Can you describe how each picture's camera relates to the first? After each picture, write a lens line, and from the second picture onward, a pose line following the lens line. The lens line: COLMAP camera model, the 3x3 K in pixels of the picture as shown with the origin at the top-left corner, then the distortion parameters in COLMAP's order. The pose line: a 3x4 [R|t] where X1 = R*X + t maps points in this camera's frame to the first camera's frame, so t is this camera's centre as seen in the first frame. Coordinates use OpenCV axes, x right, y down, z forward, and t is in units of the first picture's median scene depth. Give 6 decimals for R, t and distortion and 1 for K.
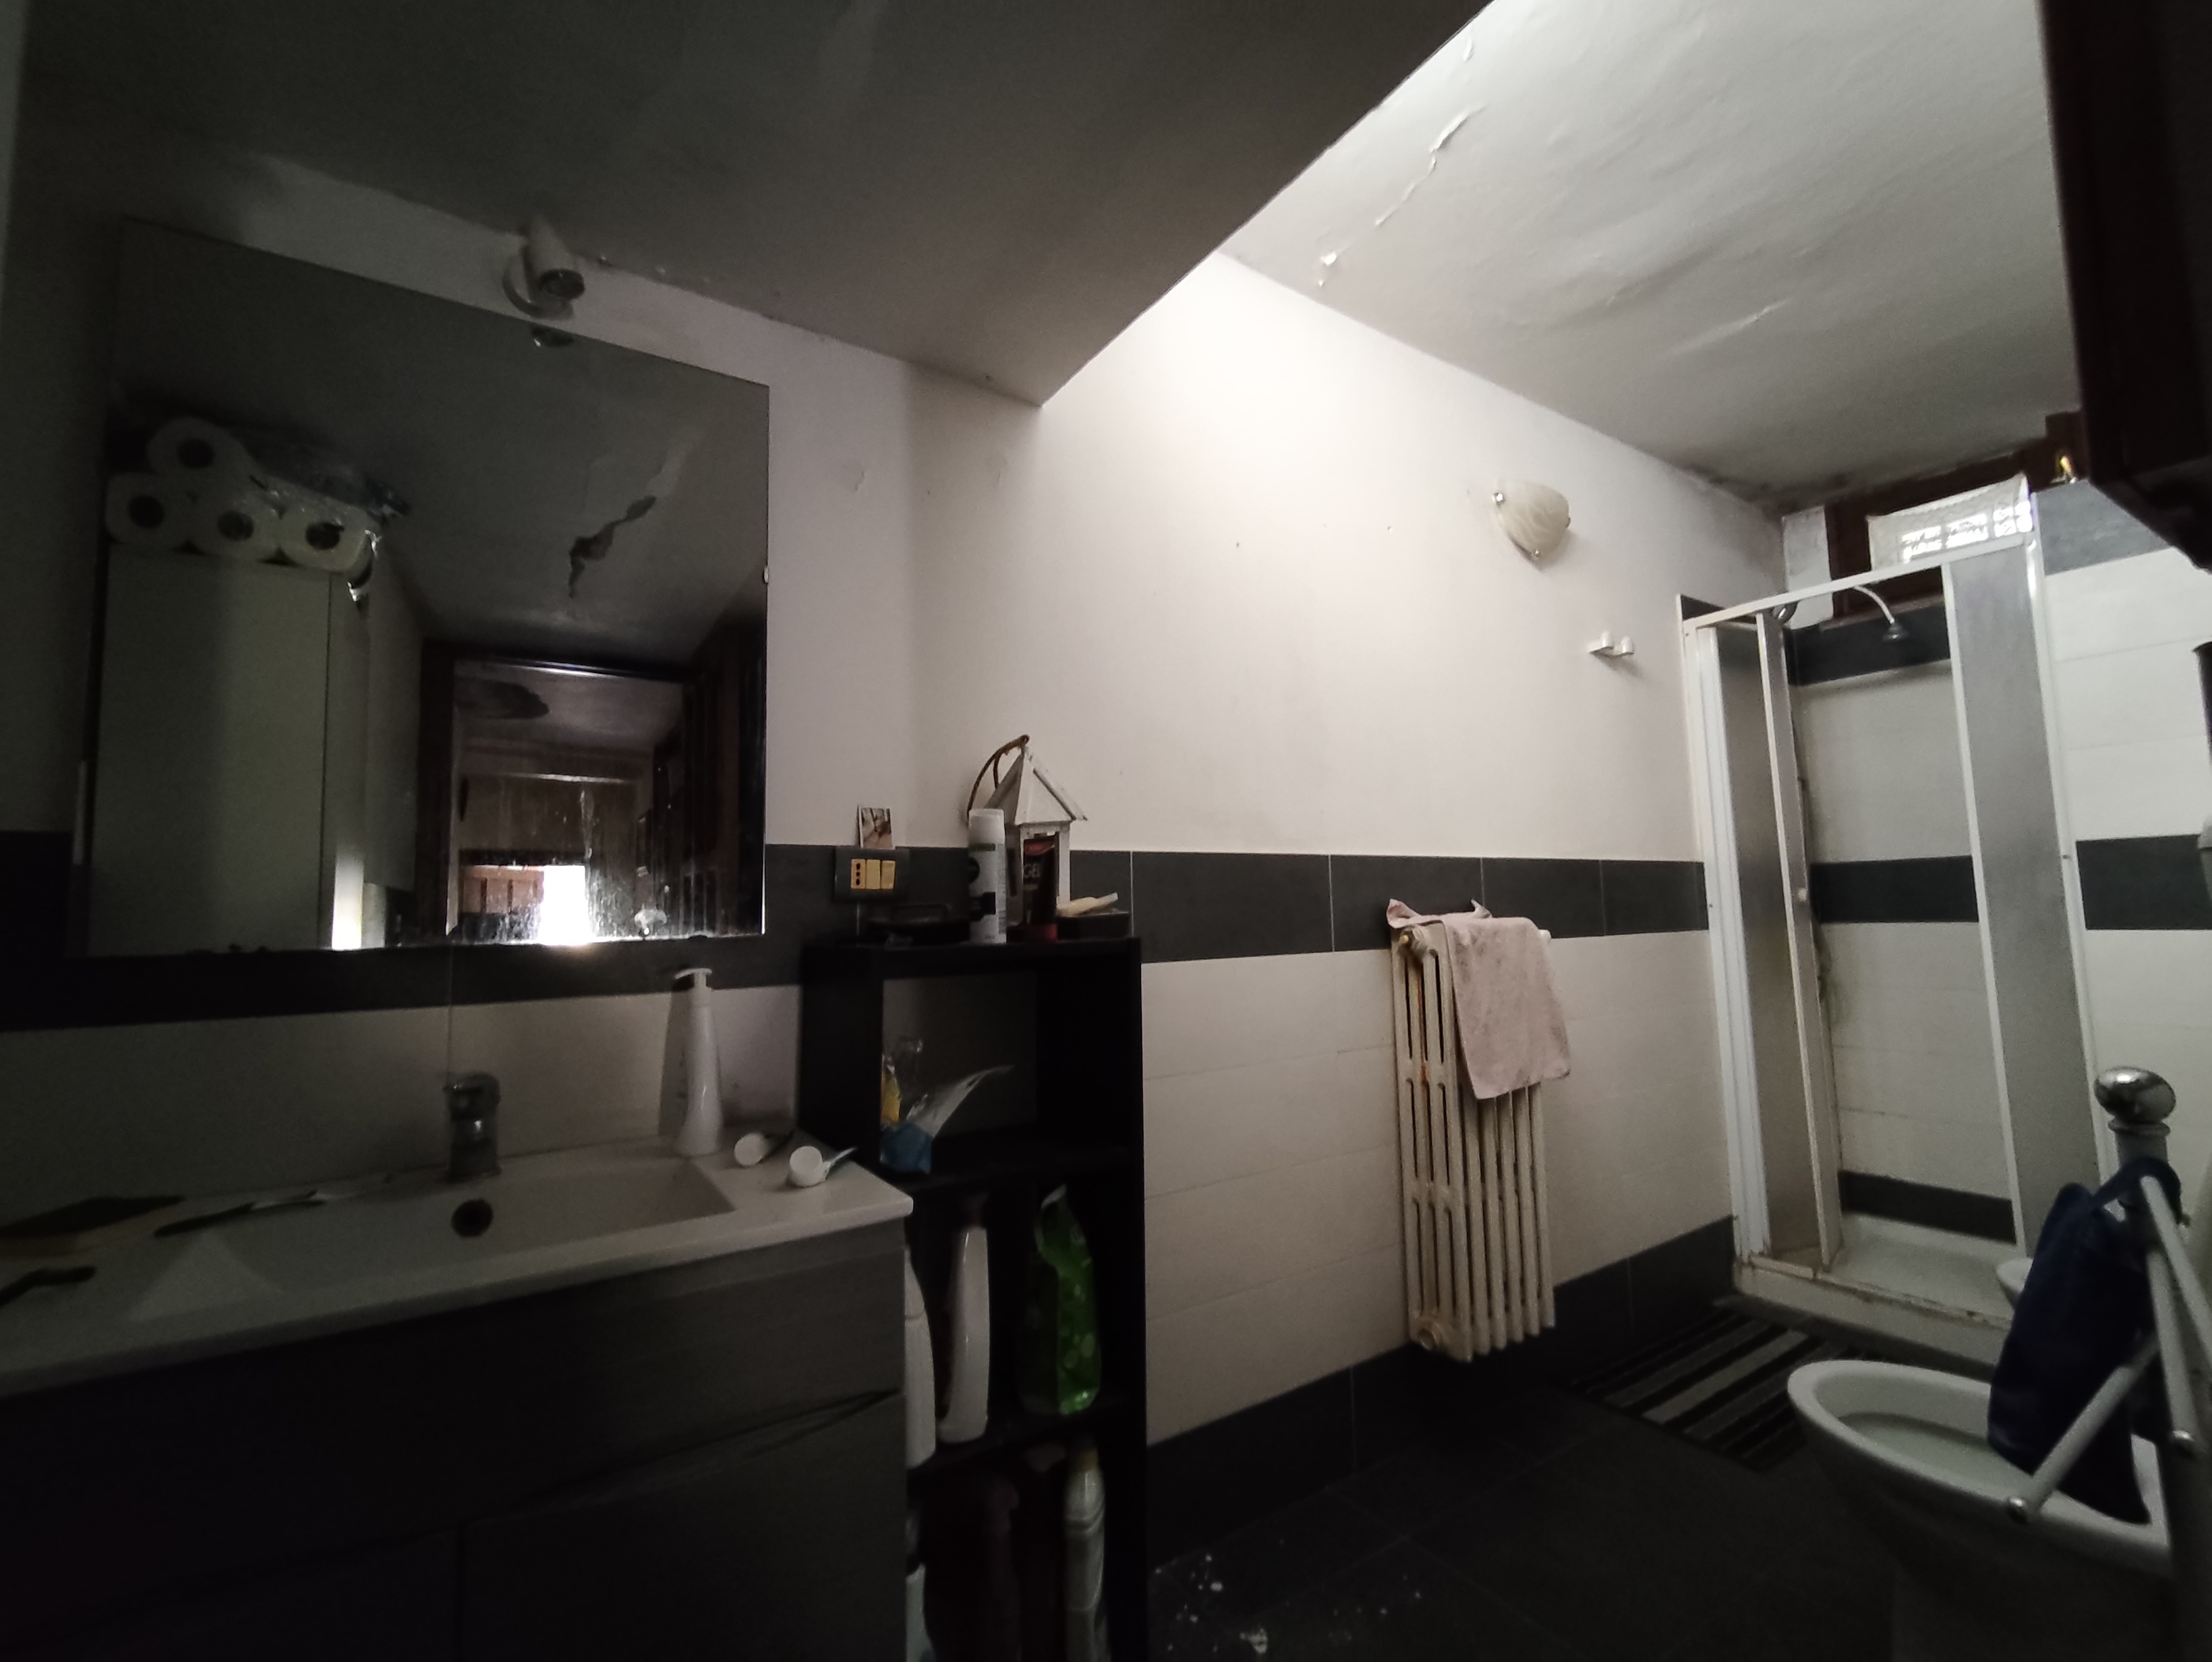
lens RADIAL K [[965.9, 0, 1113.7], [0, 965.9, 822.9], [0, 0, 1]] dist [0.001497, -0.004587]
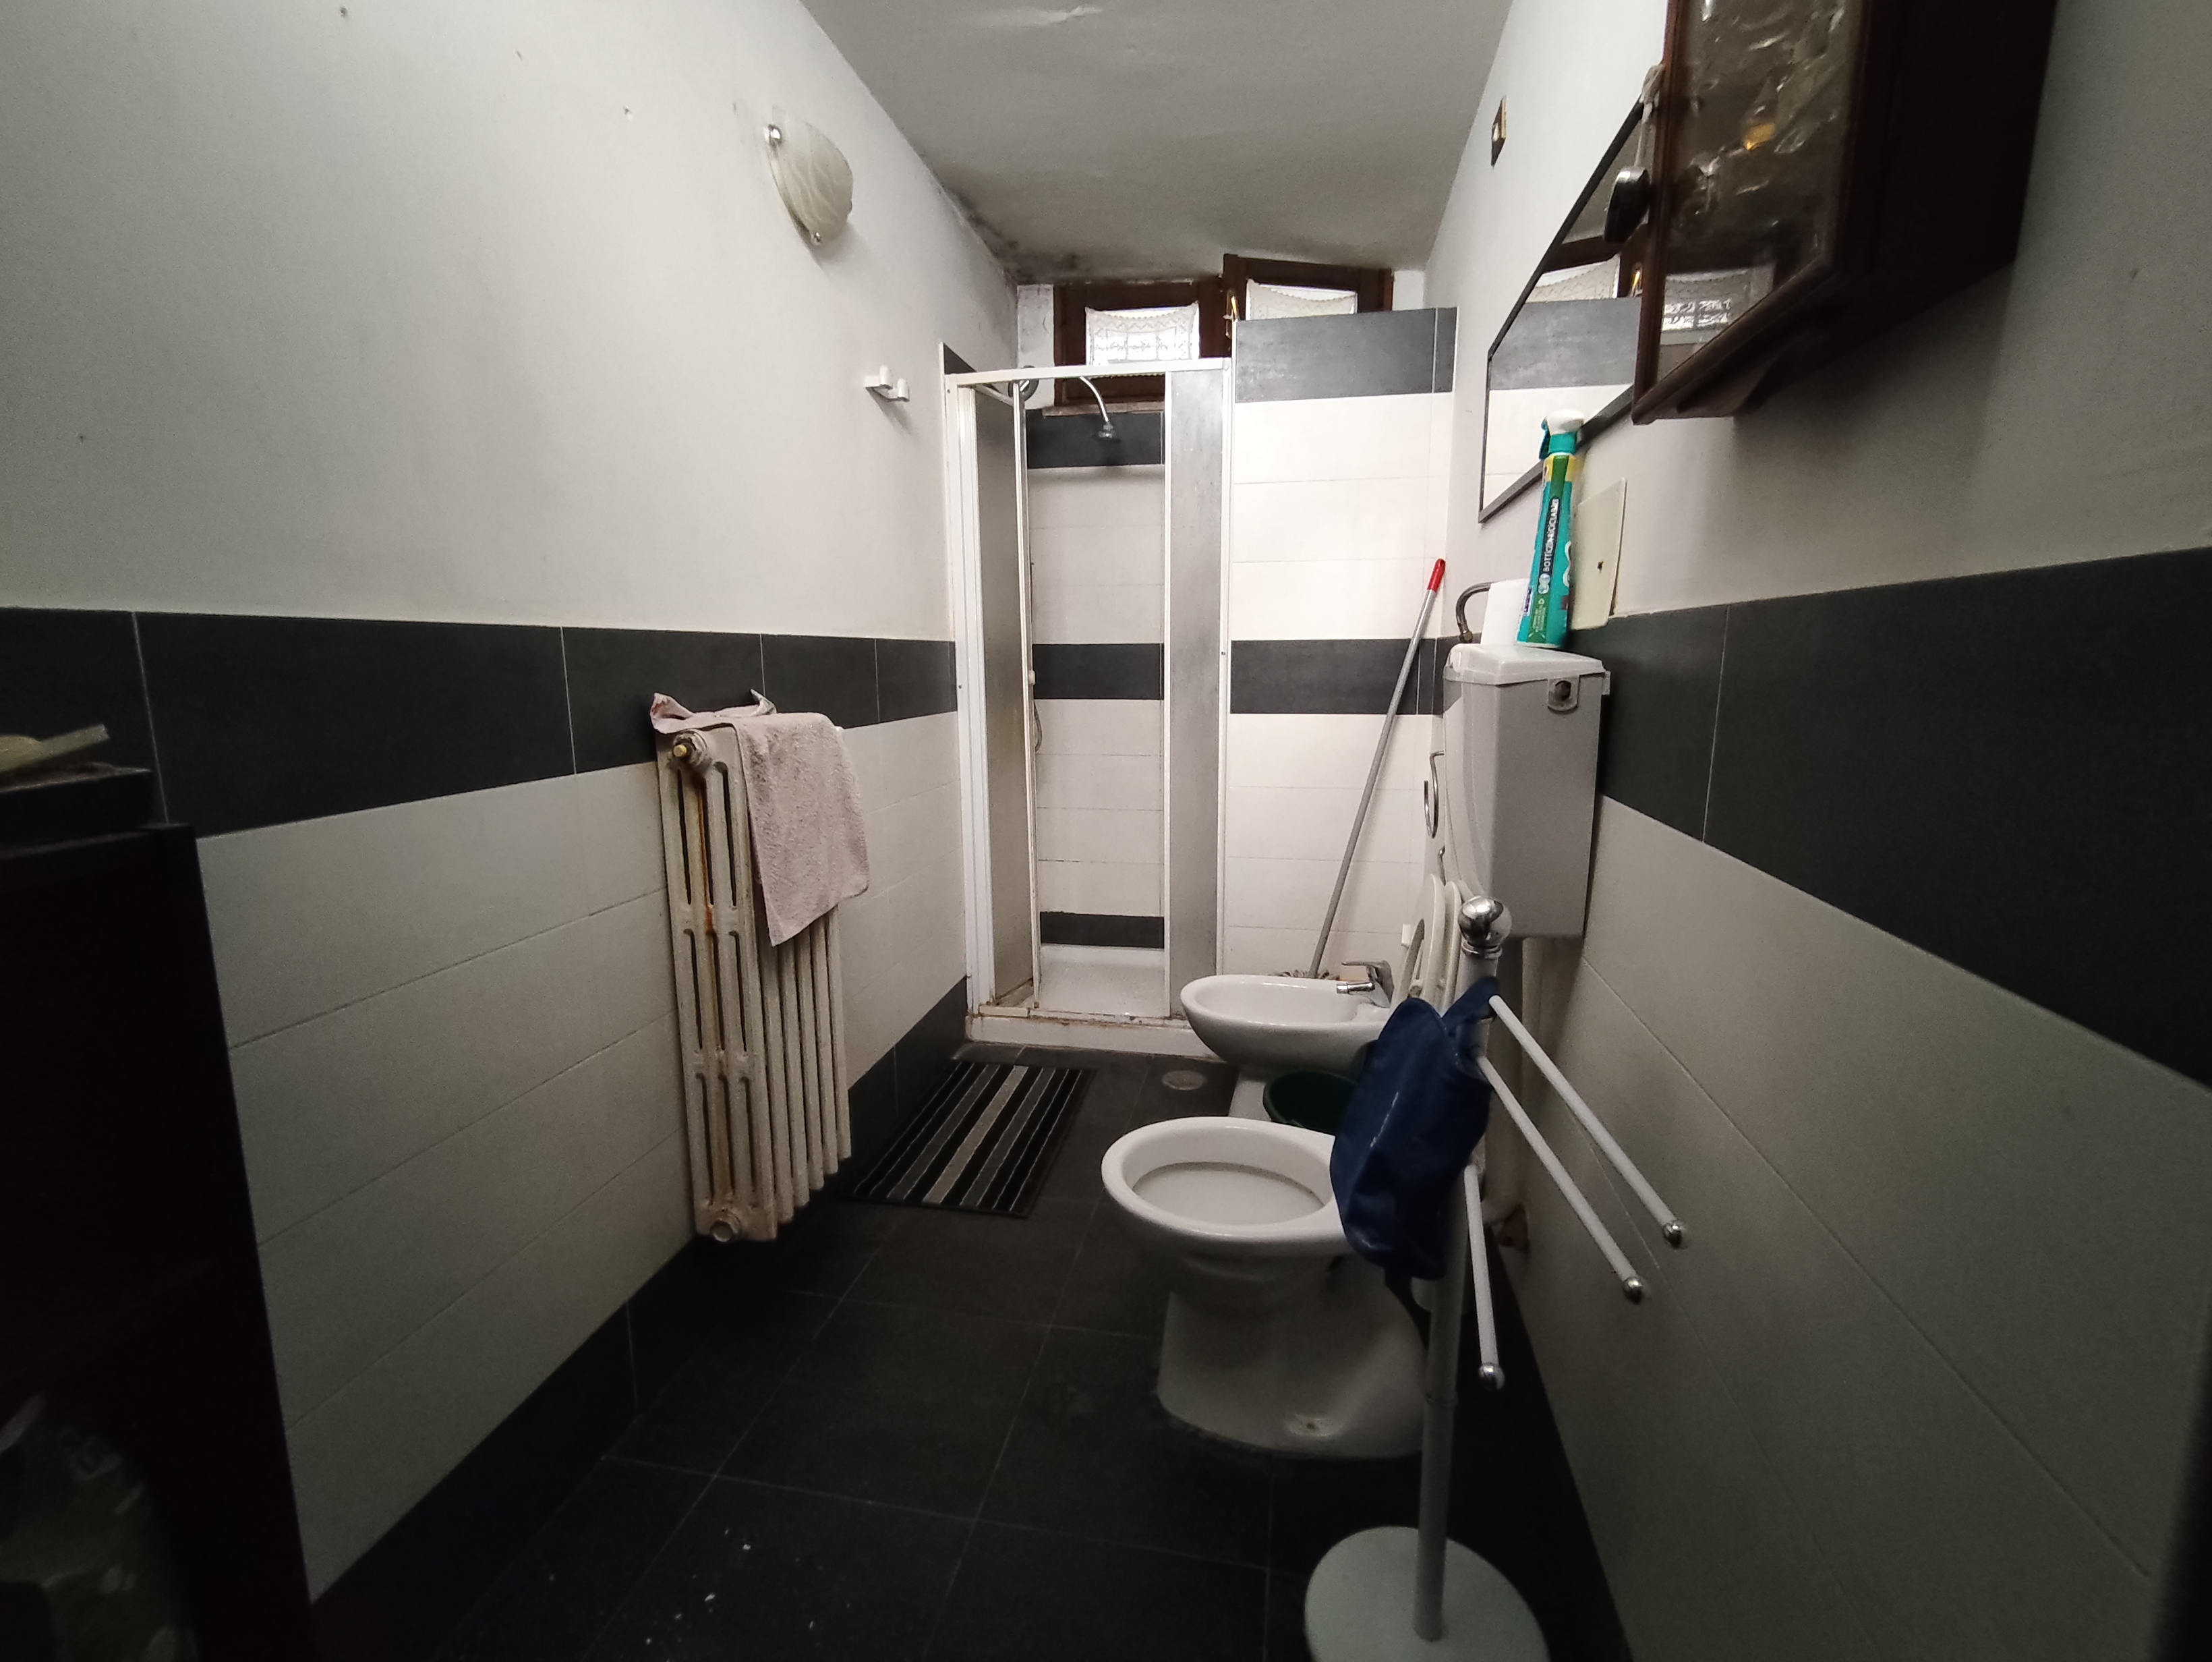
lens RADIAL K [[965.9, 0, 1113.7], [0, 965.9, 822.9], [0, 0, 1]] dist [0.001497, -0.004587]
pose [[0.695860, -0.101009, 0.711039, 0.004866], [-0.082676, 0.972211, 0.219021, -0.012217], [-0.713403, -0.211194, 0.668172, 0.258631]]
